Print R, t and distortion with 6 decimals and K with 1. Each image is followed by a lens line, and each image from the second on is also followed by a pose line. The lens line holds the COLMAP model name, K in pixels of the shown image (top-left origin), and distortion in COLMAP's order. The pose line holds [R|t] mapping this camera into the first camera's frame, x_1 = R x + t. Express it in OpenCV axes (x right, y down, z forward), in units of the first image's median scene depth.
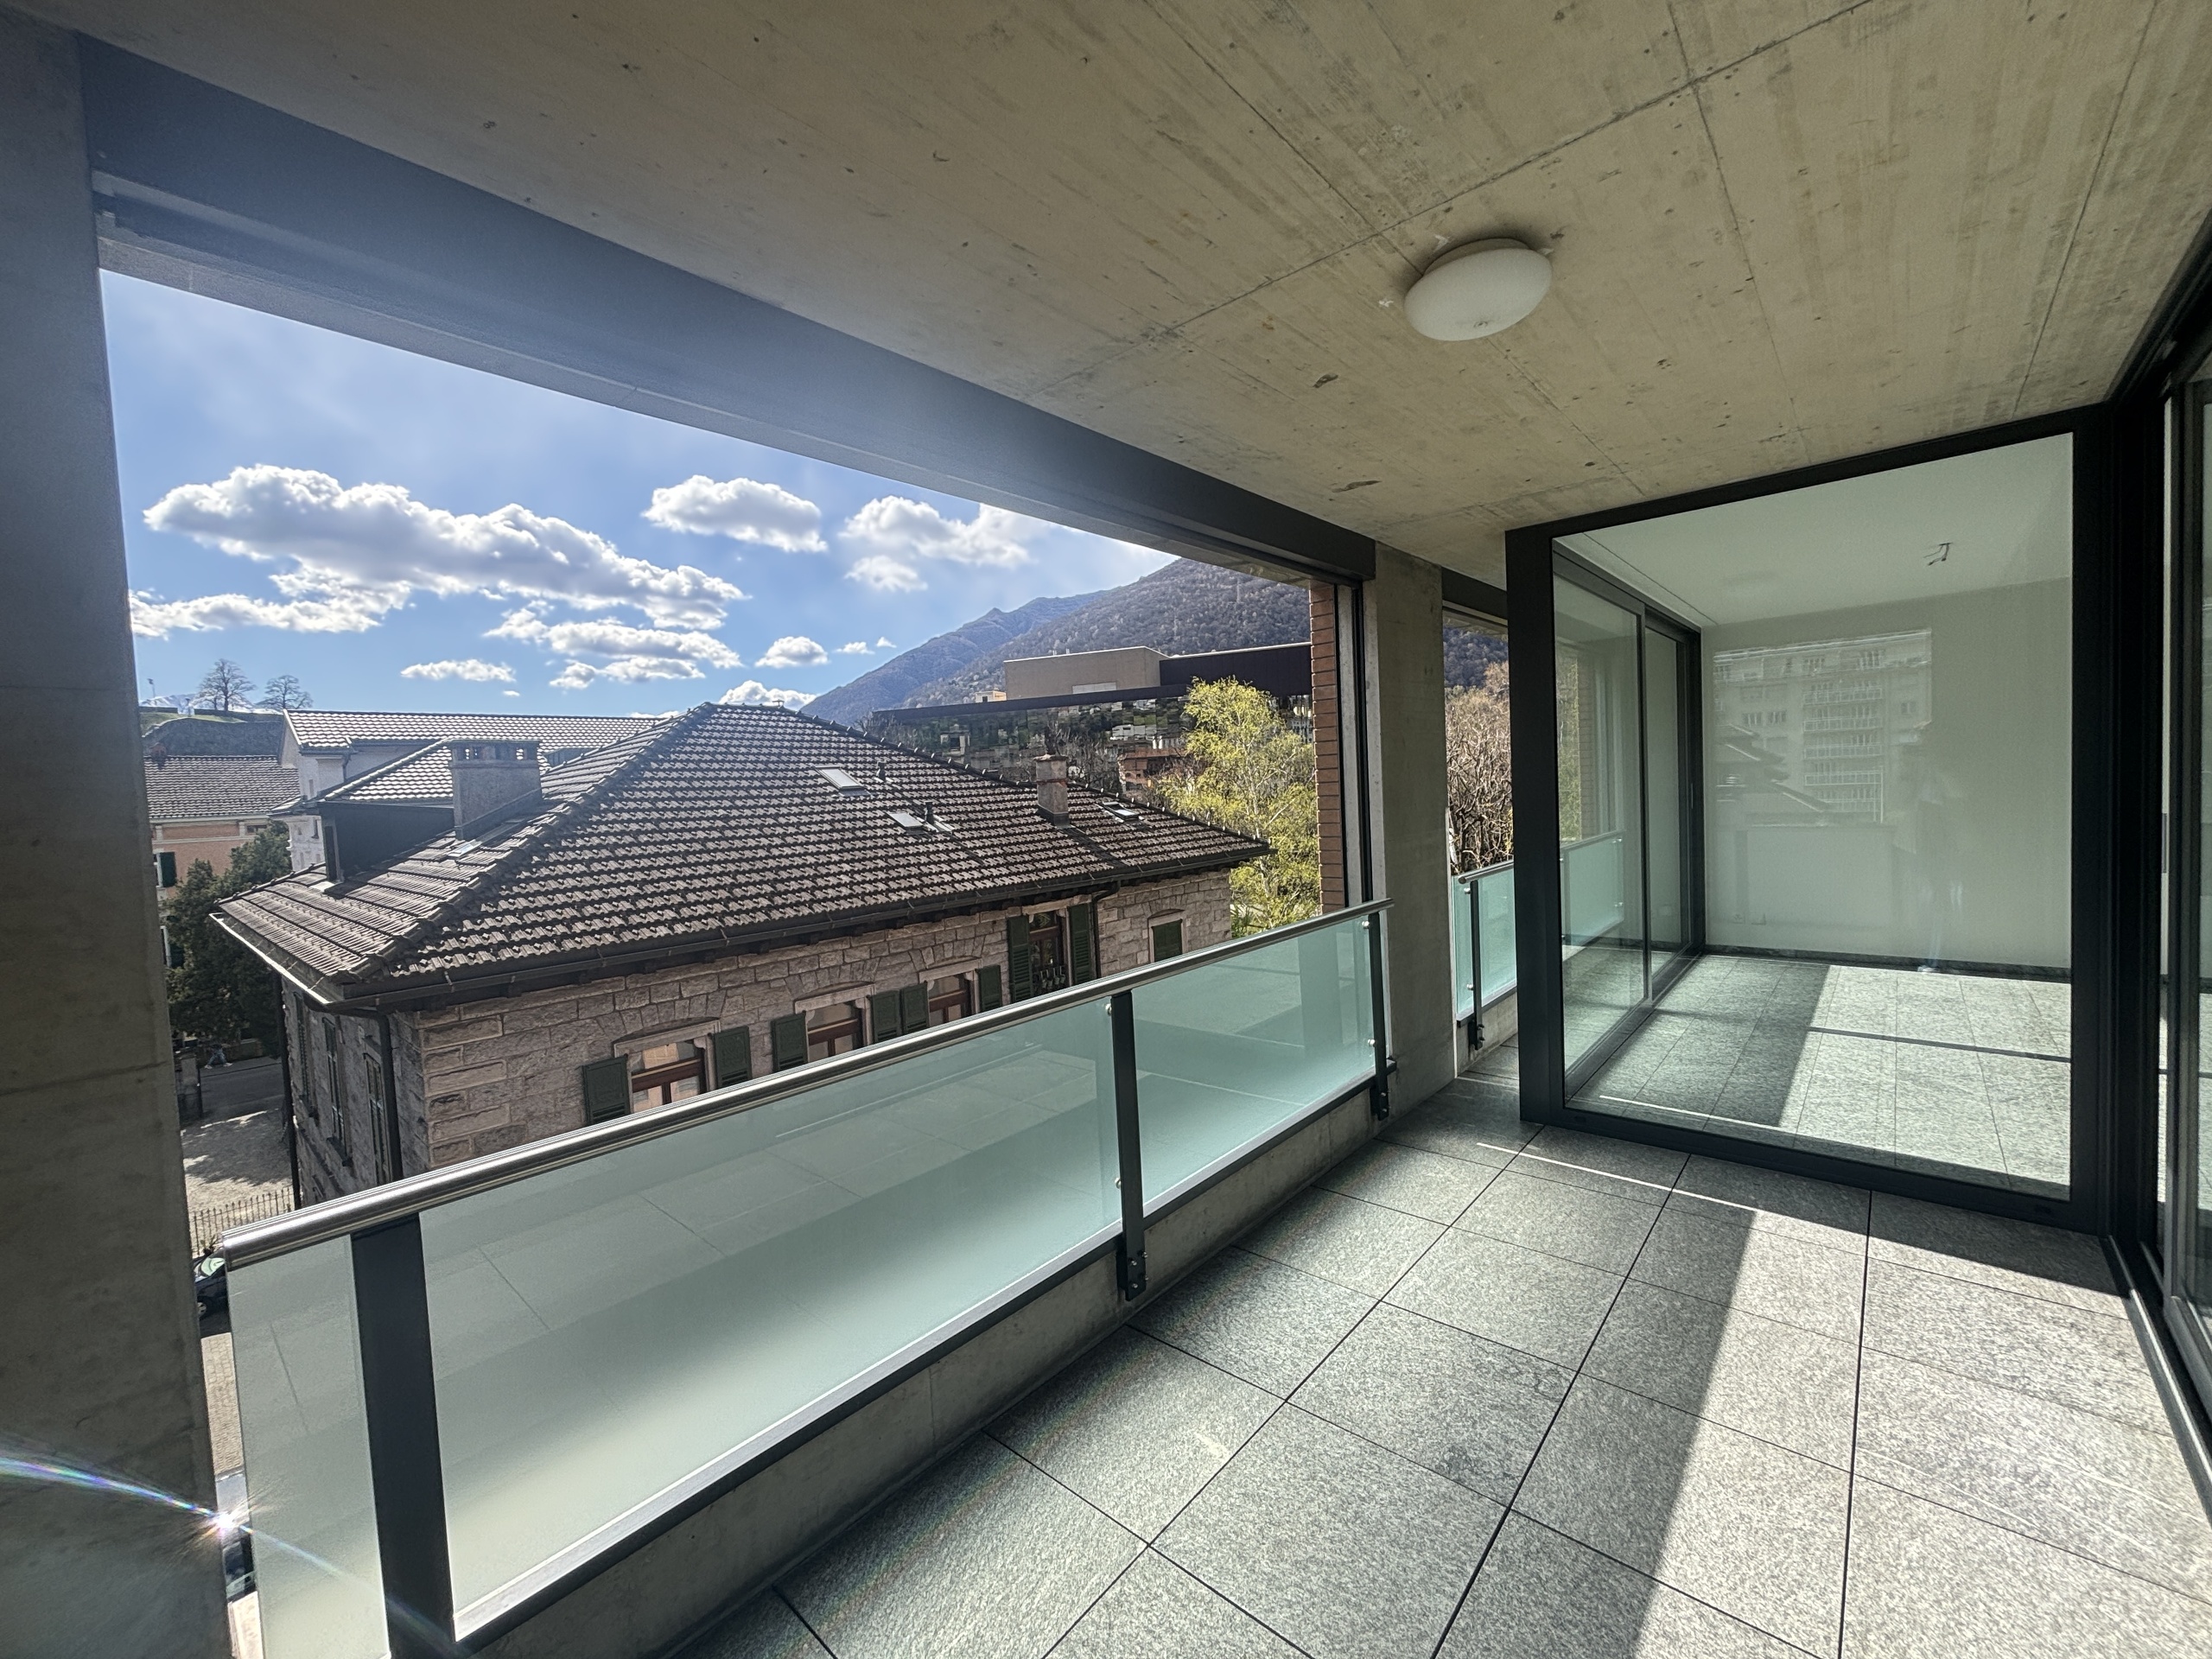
lens RADIAL K [[888.5, 0, 1106.3], [0, 888.5, 833.0], [0, 0, 1]] dist [0.004629, -0.002823]
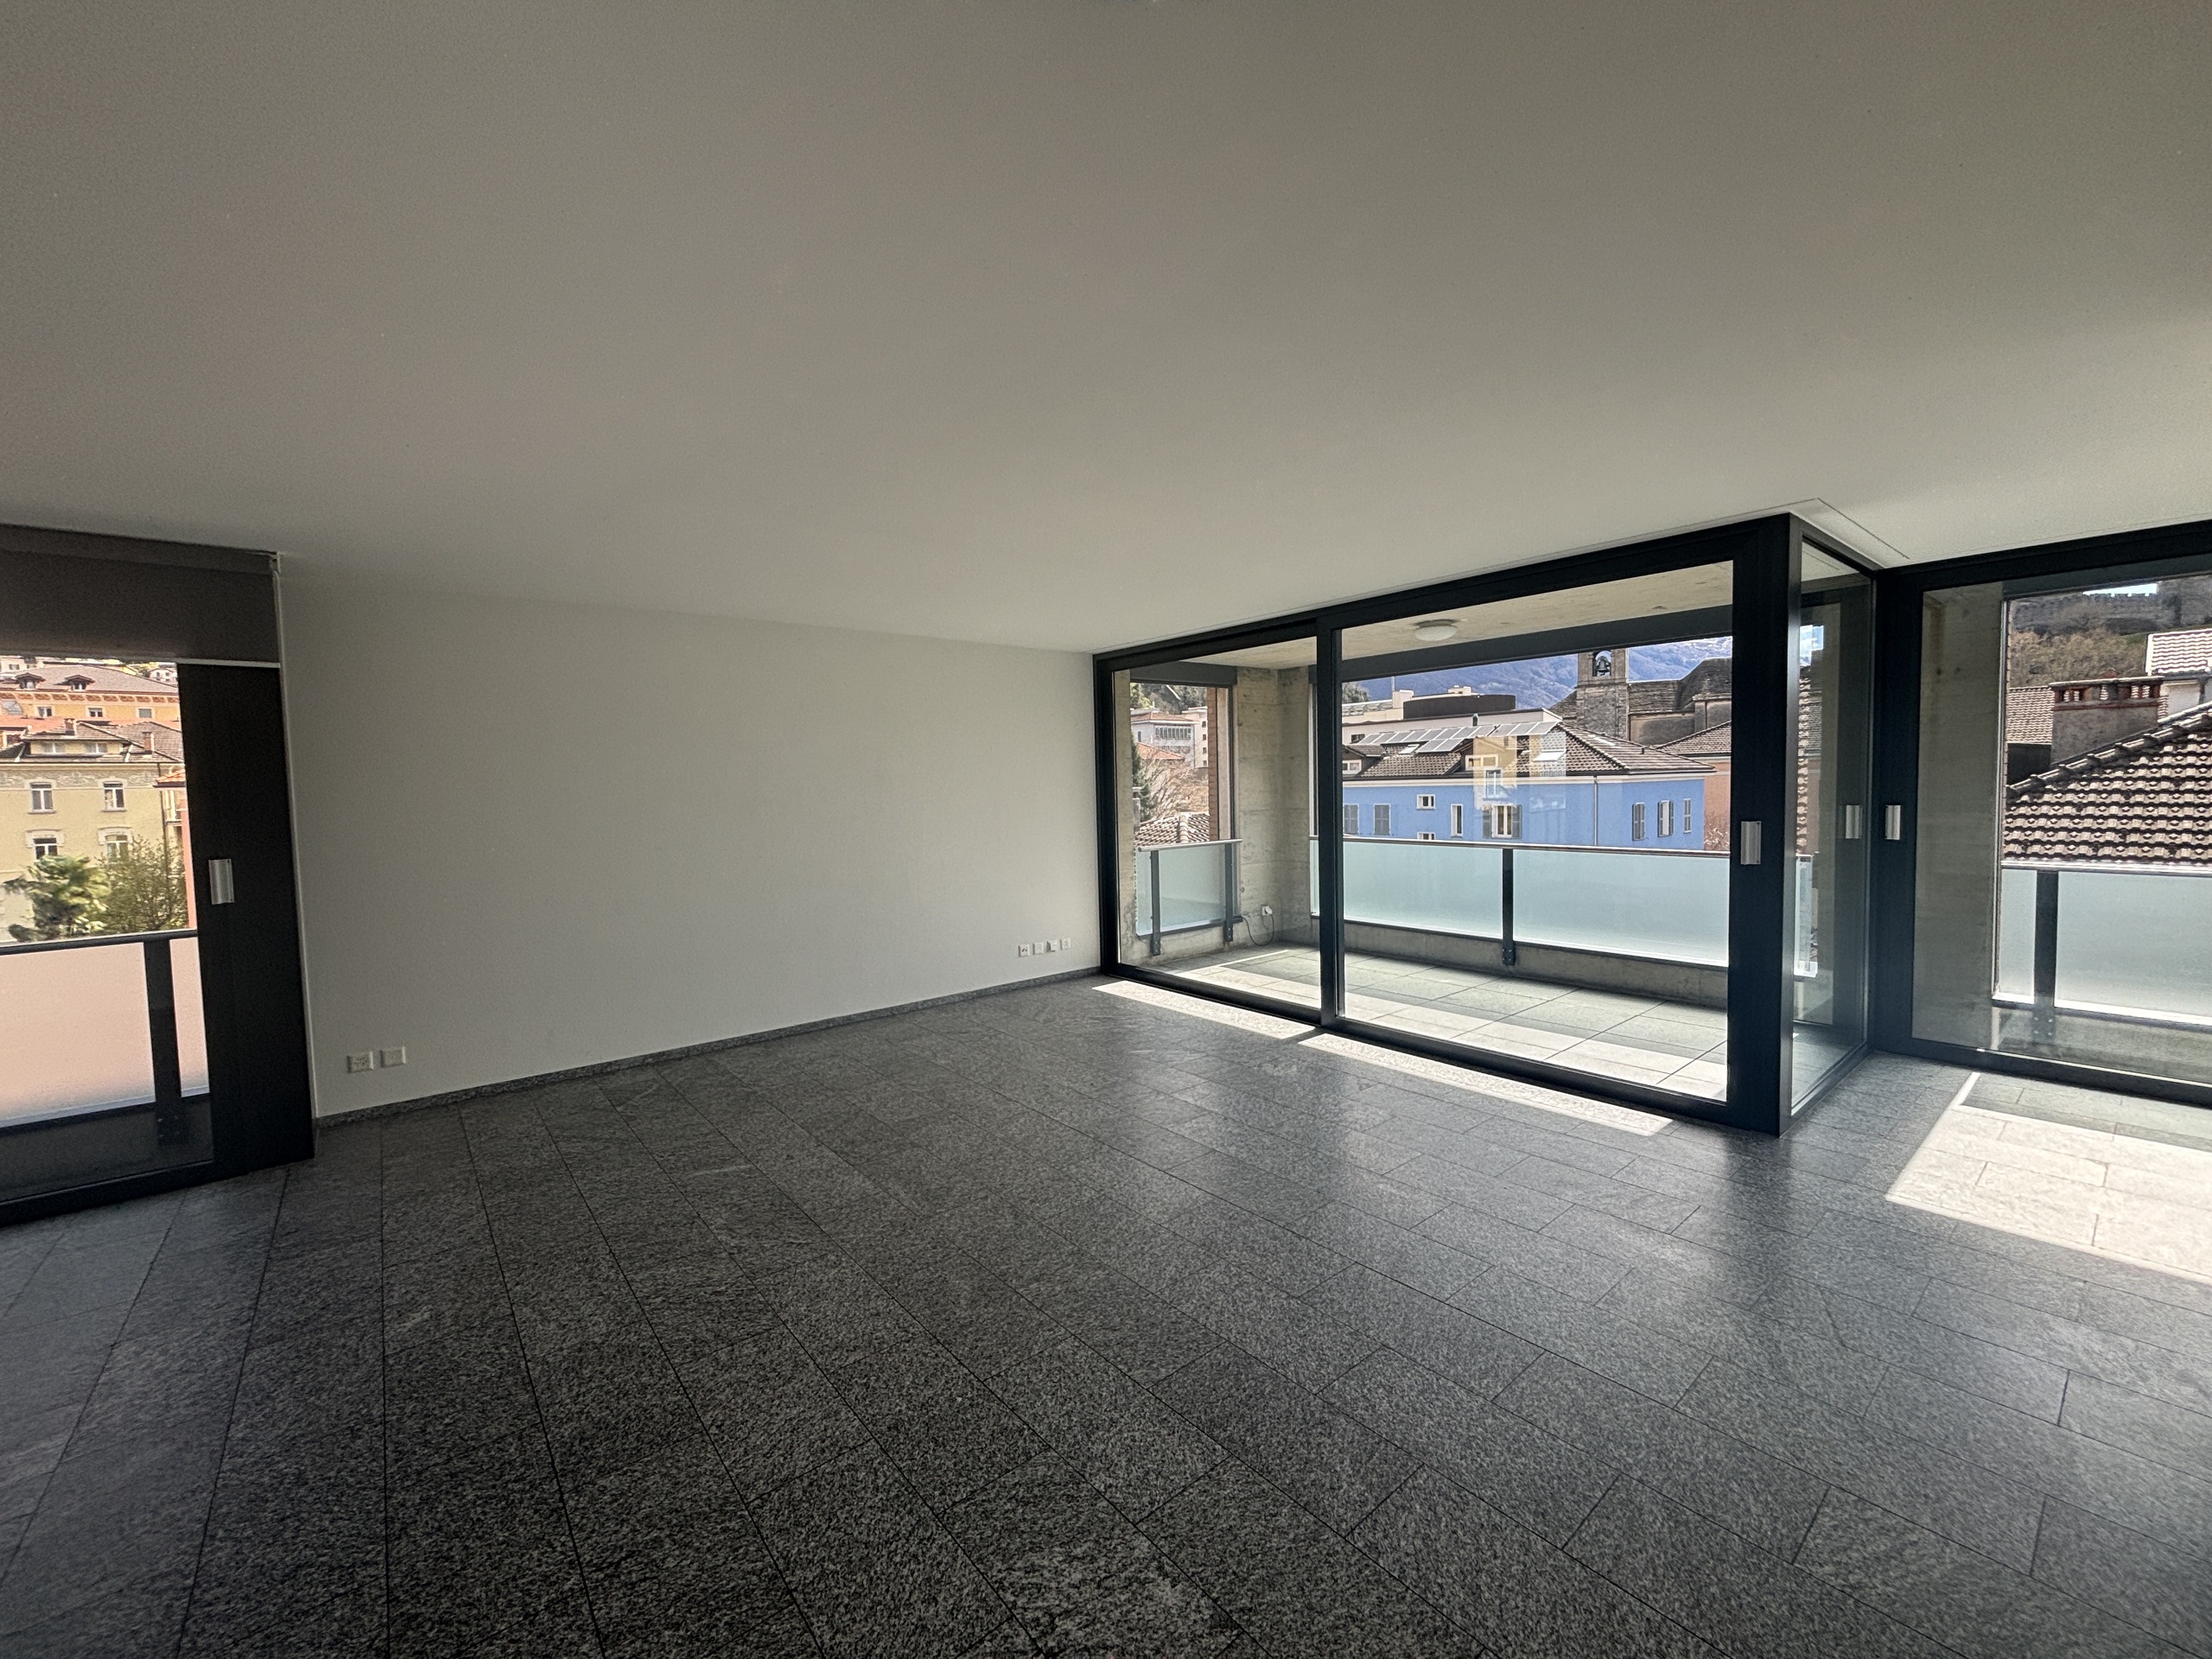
lens RADIAL K [[888.5, 0, 1104.5], [0, 888.5, 824.1], [0, 0, 1]] dist [0.004629, -0.002823]
pose [[-0.153044, 0.100319, -0.983114, 0.534288], [-0.018317, 0.994375, 0.104320, -0.028917], [0.988050, 0.033973, -0.150345, 0.038777]]
